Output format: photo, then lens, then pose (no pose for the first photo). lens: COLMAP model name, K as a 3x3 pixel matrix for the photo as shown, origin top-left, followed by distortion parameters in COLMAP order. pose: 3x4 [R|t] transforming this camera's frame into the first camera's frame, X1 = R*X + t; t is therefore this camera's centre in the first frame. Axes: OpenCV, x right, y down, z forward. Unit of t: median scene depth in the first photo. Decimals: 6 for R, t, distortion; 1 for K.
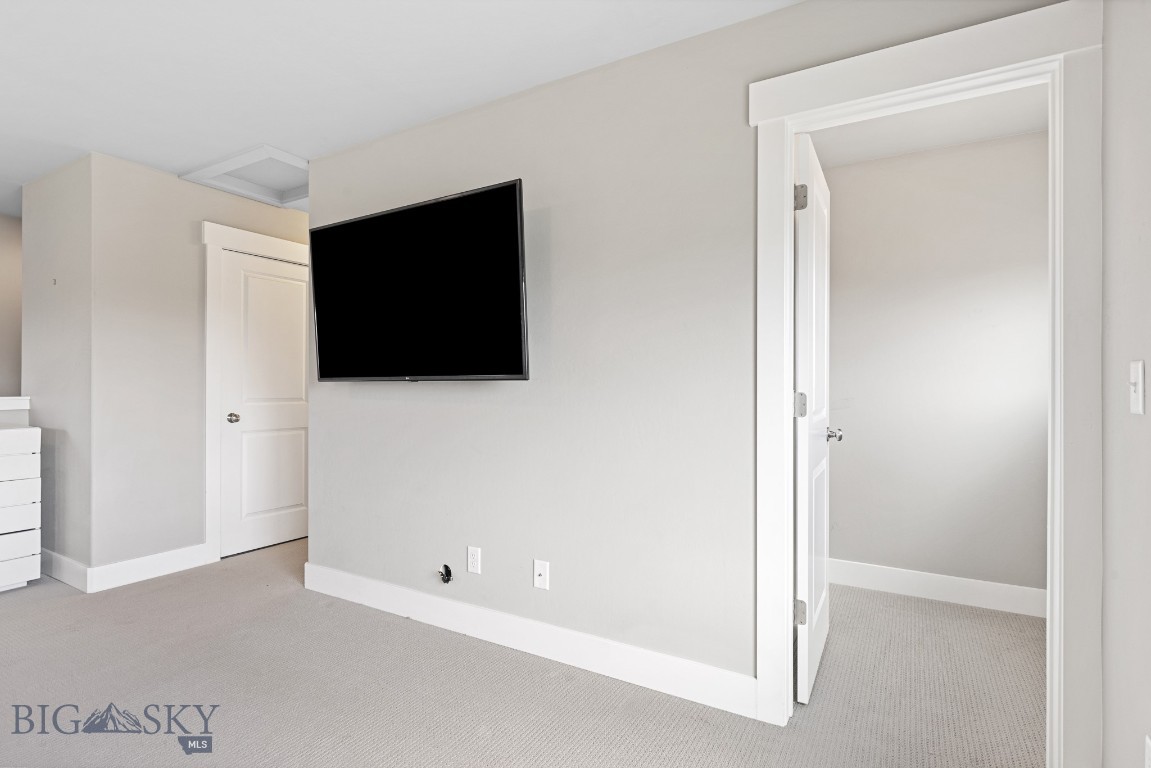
lens RADIAL K [[558.4, 0, 577.8], [0, 558.4, 387.4], [0, 0, 1]] dist [0.002891, 0.000079]
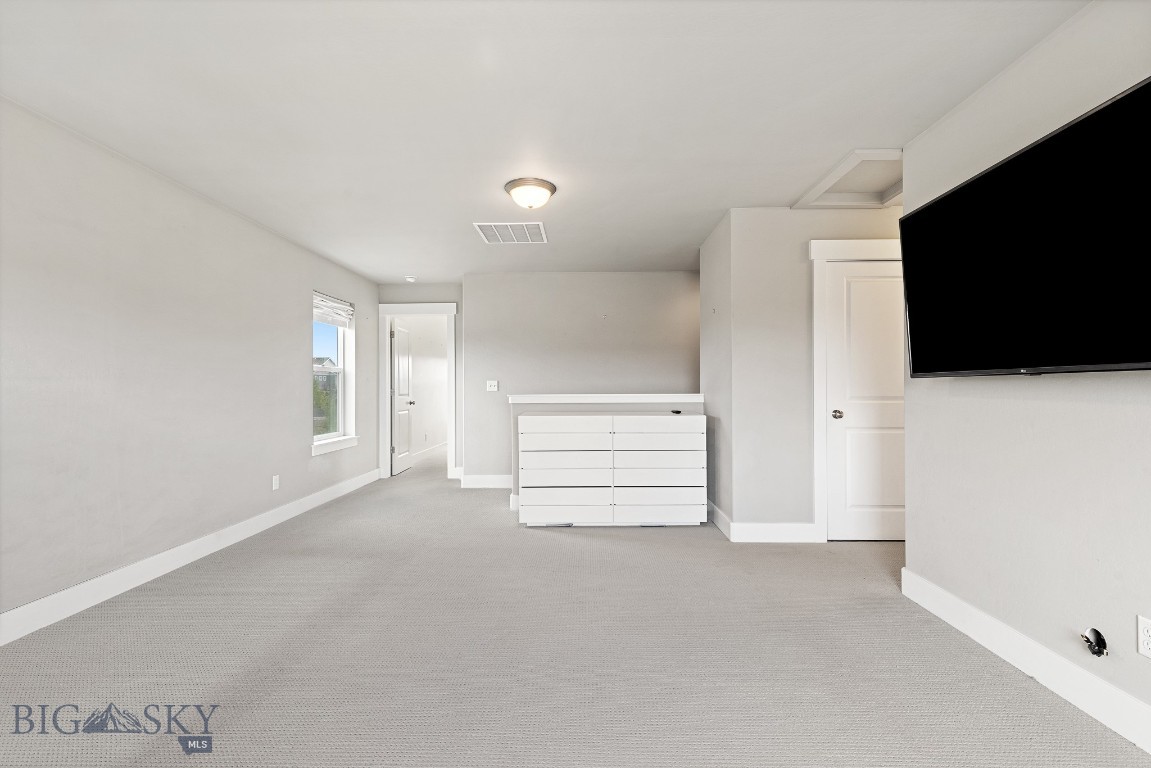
lens RADIAL K [[517.7, 0, 572.0], [0, 517.7, 386.8], [0, 0, 1]] dist [0.008101, -0.000280]
pose [[0.483947, -0.006847, -0.875071, 0.022247], [0.004247, 0.999976, -0.005476, 0.005286], [0.875087, -0.001066, 0.483964, 0.068903]]
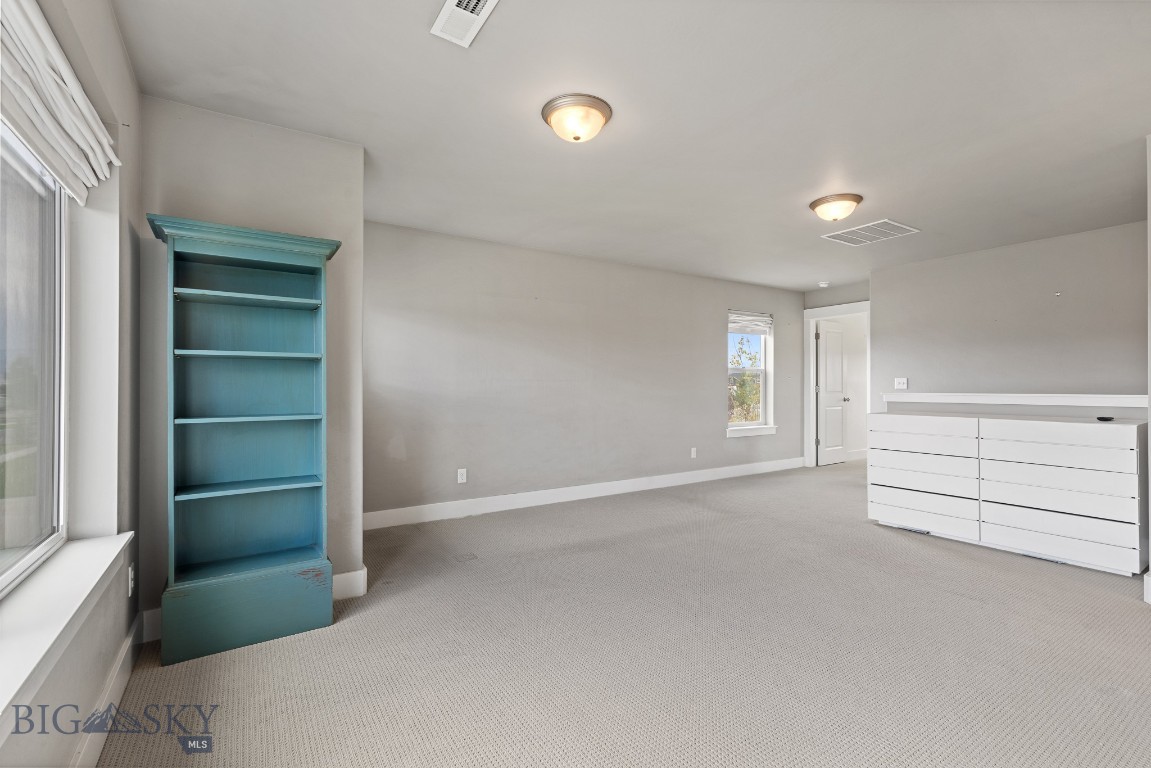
lens RADIAL K [[517.7, 0, 573.3], [0, 517.7, 383.6], [0, 0, 1]] dist [0.008101, -0.000280]
pose [[-0.454802, -0.005740, -0.890574, 0.344520], [-0.001235, 0.999982, -0.005815, 0.003268], [0.890592, -0.001545, -0.454801, 0.506828]]
